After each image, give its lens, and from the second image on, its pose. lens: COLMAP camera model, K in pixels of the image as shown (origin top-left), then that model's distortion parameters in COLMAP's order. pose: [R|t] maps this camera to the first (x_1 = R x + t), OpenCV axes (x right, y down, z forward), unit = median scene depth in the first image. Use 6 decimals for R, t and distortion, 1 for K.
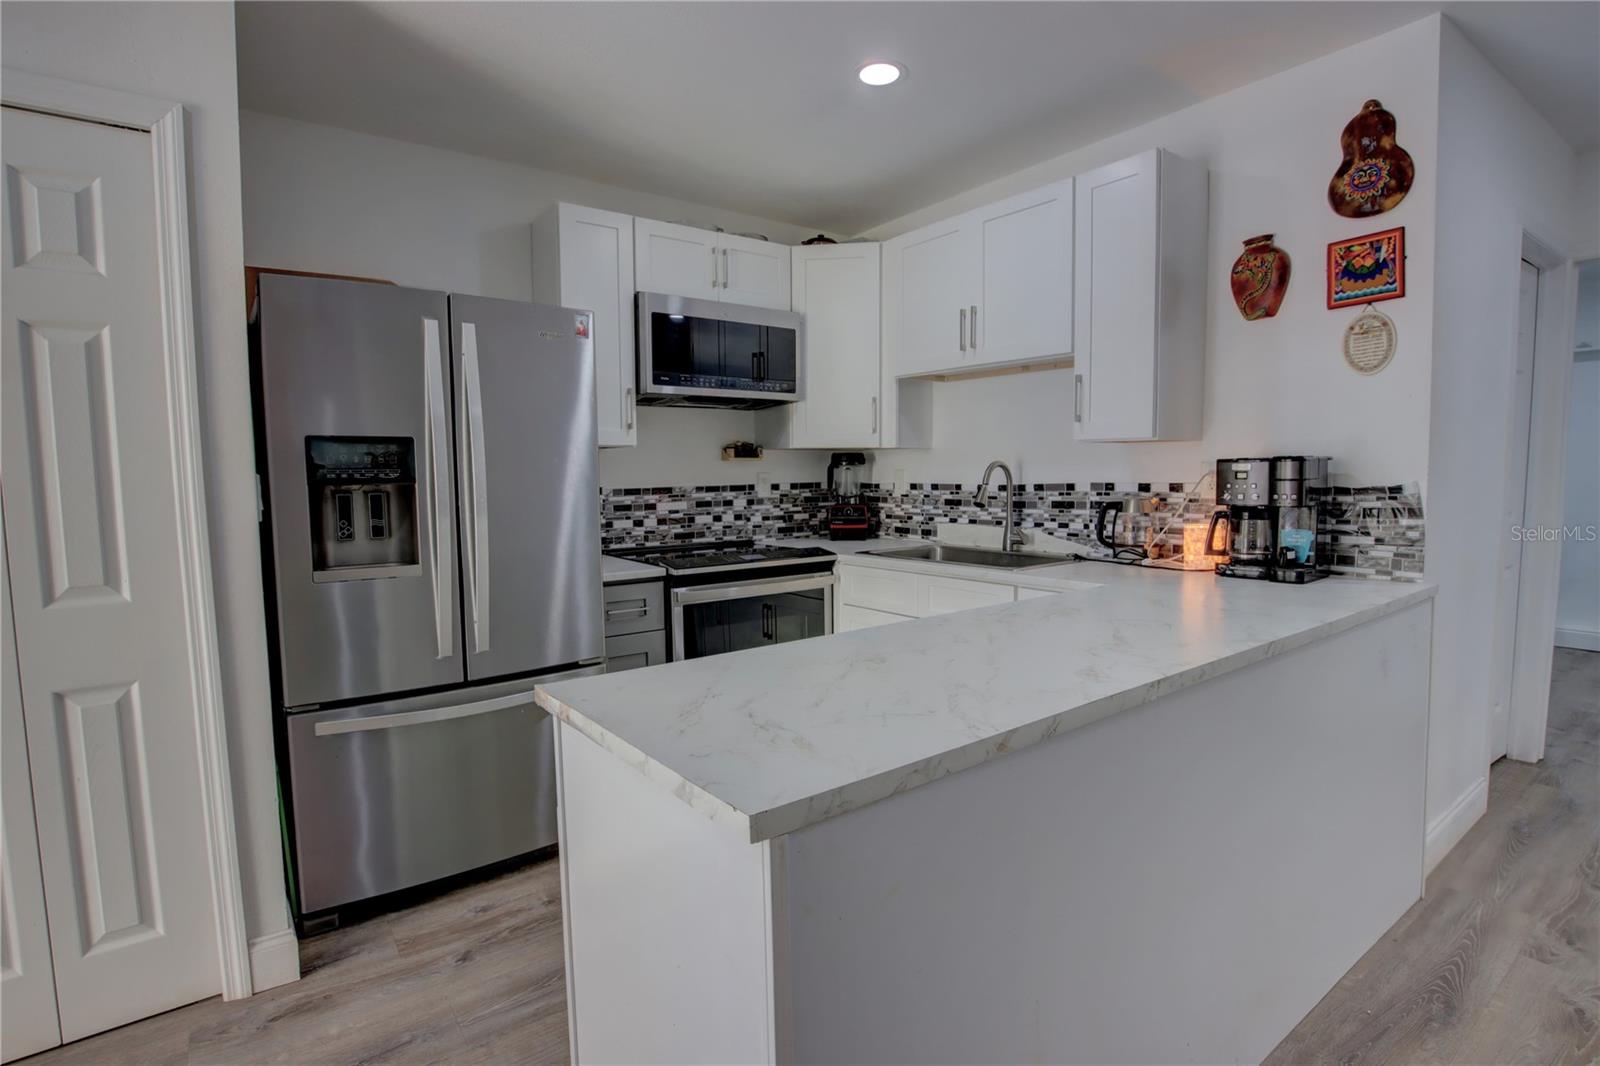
lens RADIAL K [[770.3, 0, 790.9], [0, 770.3, 529.6], [0, 0, 1]] dist [-0.033045, 0.004655]
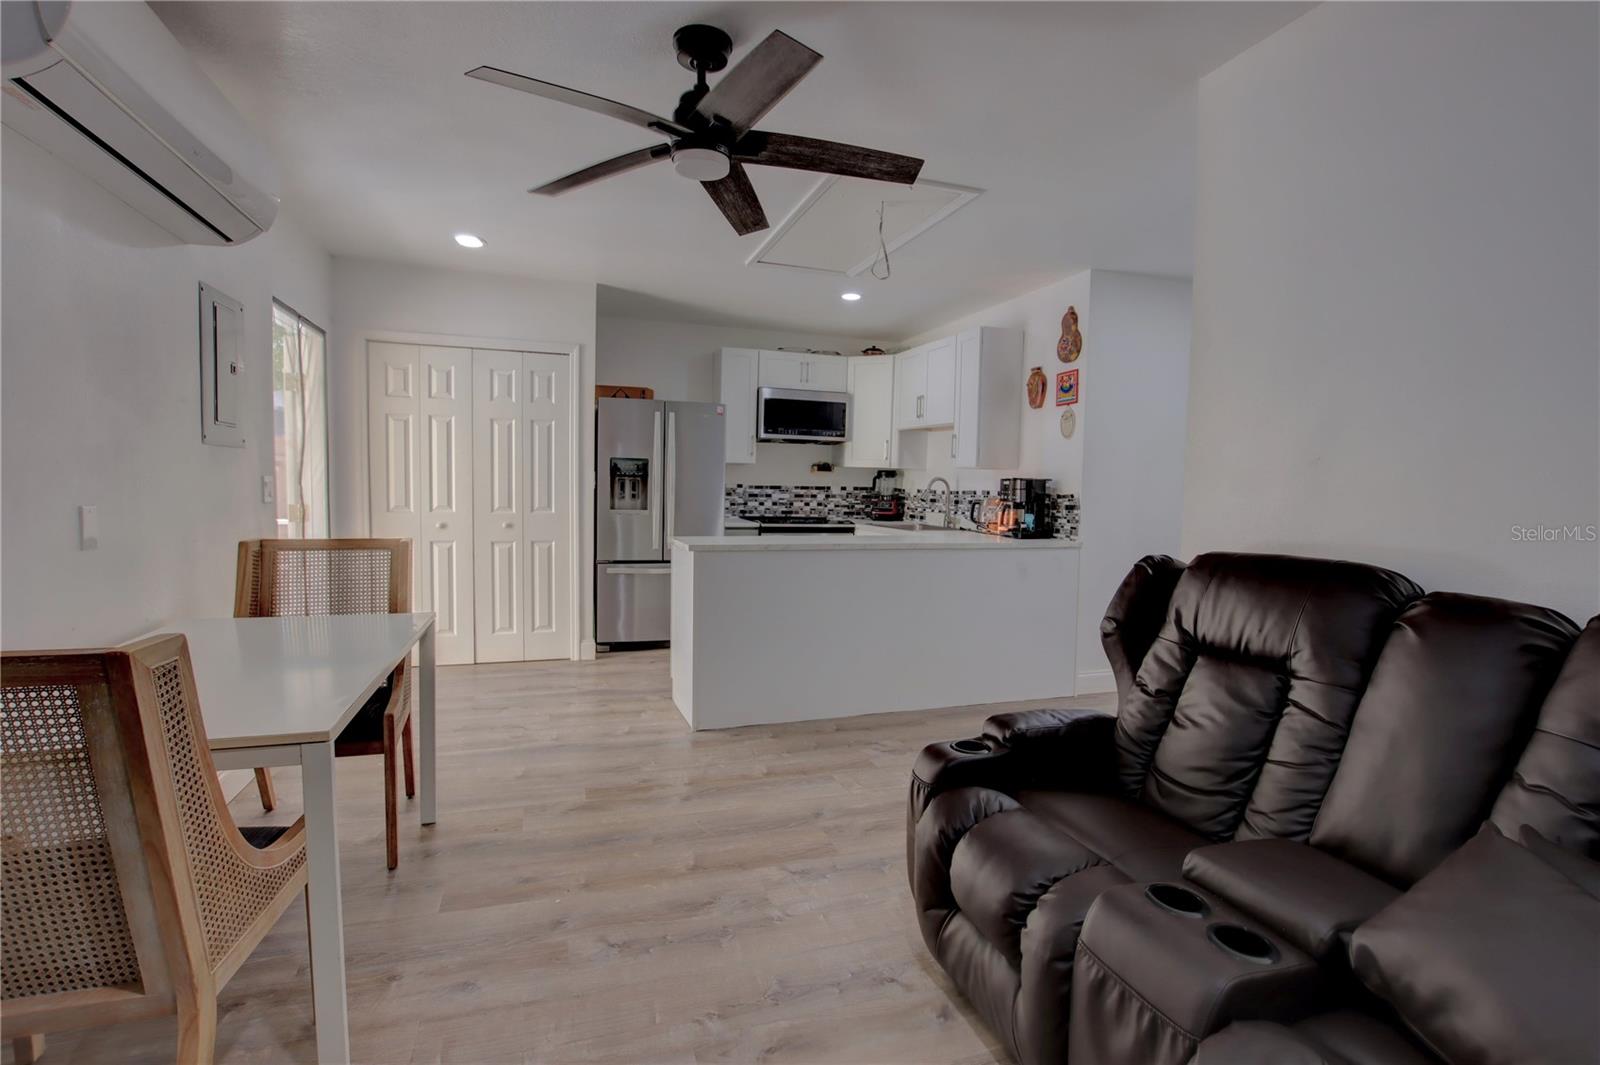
lens RADIAL K [[770.3, 0, 804.4], [0, 770.3, 531.3], [0, 0, 1]] dist [-0.033045, 0.004655]
pose [[0.950776, 0.054103, -0.305119, 0.691209], [-0.058156, 0.998299, -0.004201, 0.086705], [0.304372, 0.021738, 0.952305, -1.108990]]
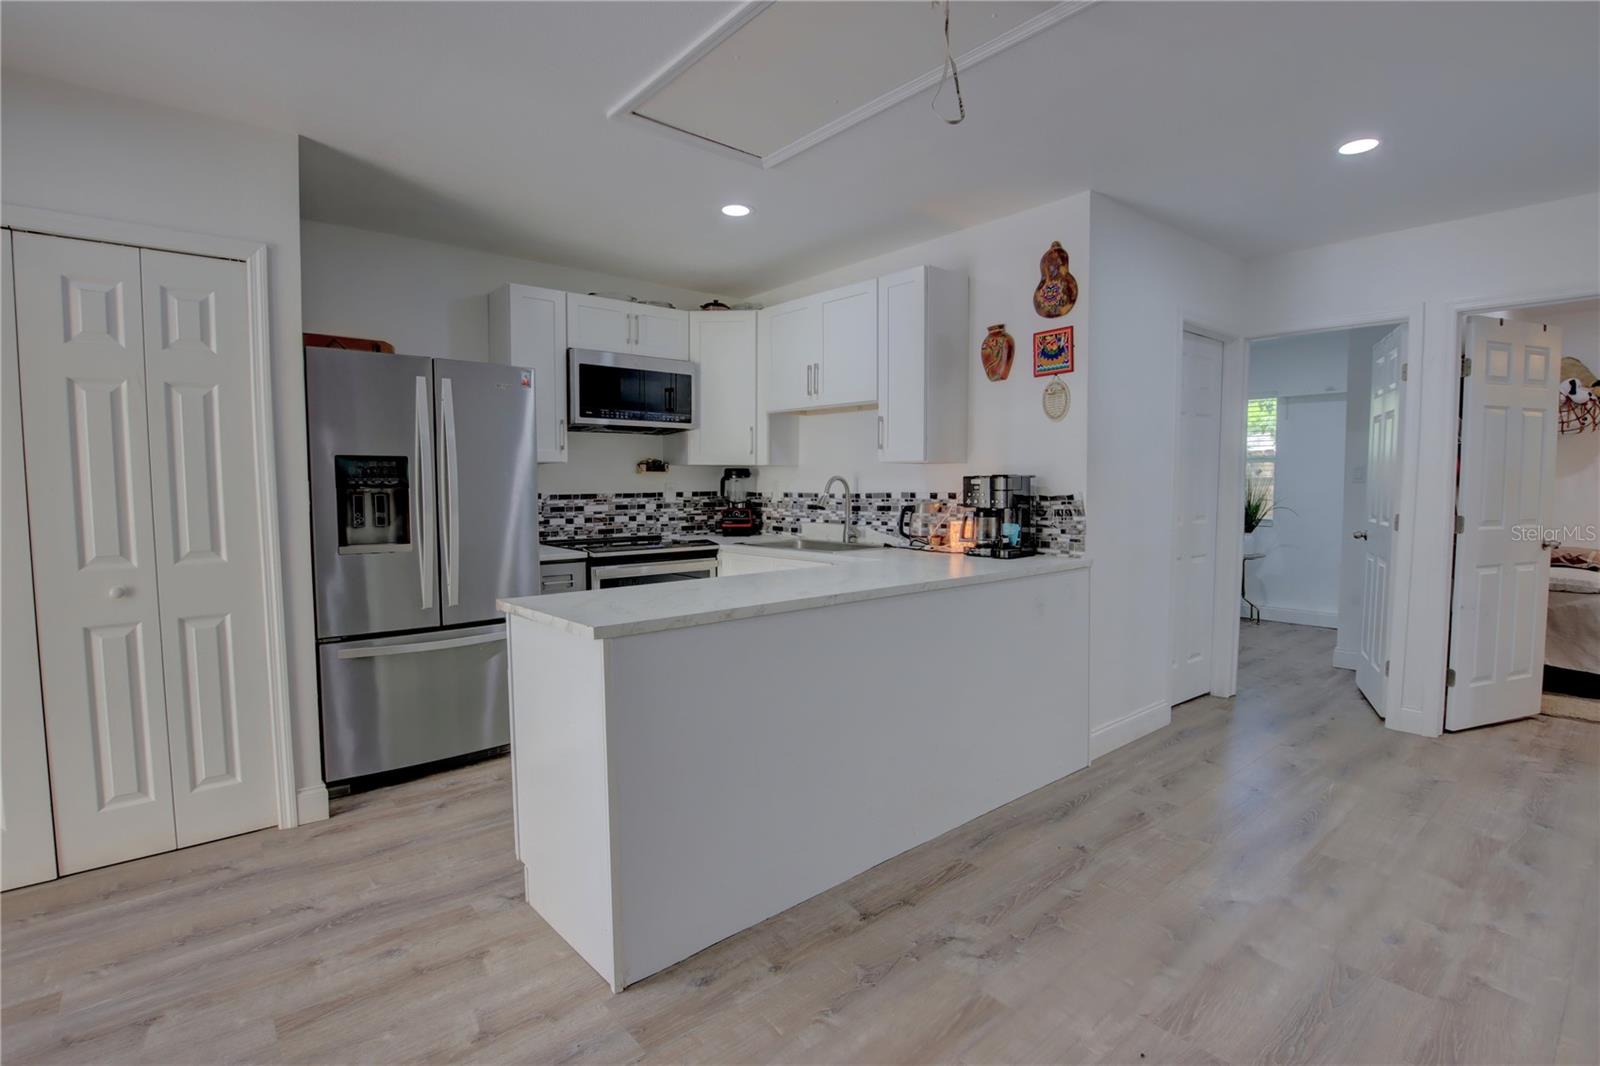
lens RADIAL K [[770.3, 0, 797.5], [0, 770.3, 530.0], [0, 0, 1]] dist [-0.033045, 0.004655]
pose [[0.997337, 0.004954, 0.072767, 0.130042], [-0.003855, 0.999876, -0.015236, 0.035214], [-0.072834, 0.014915, 0.997233, -0.459321]]
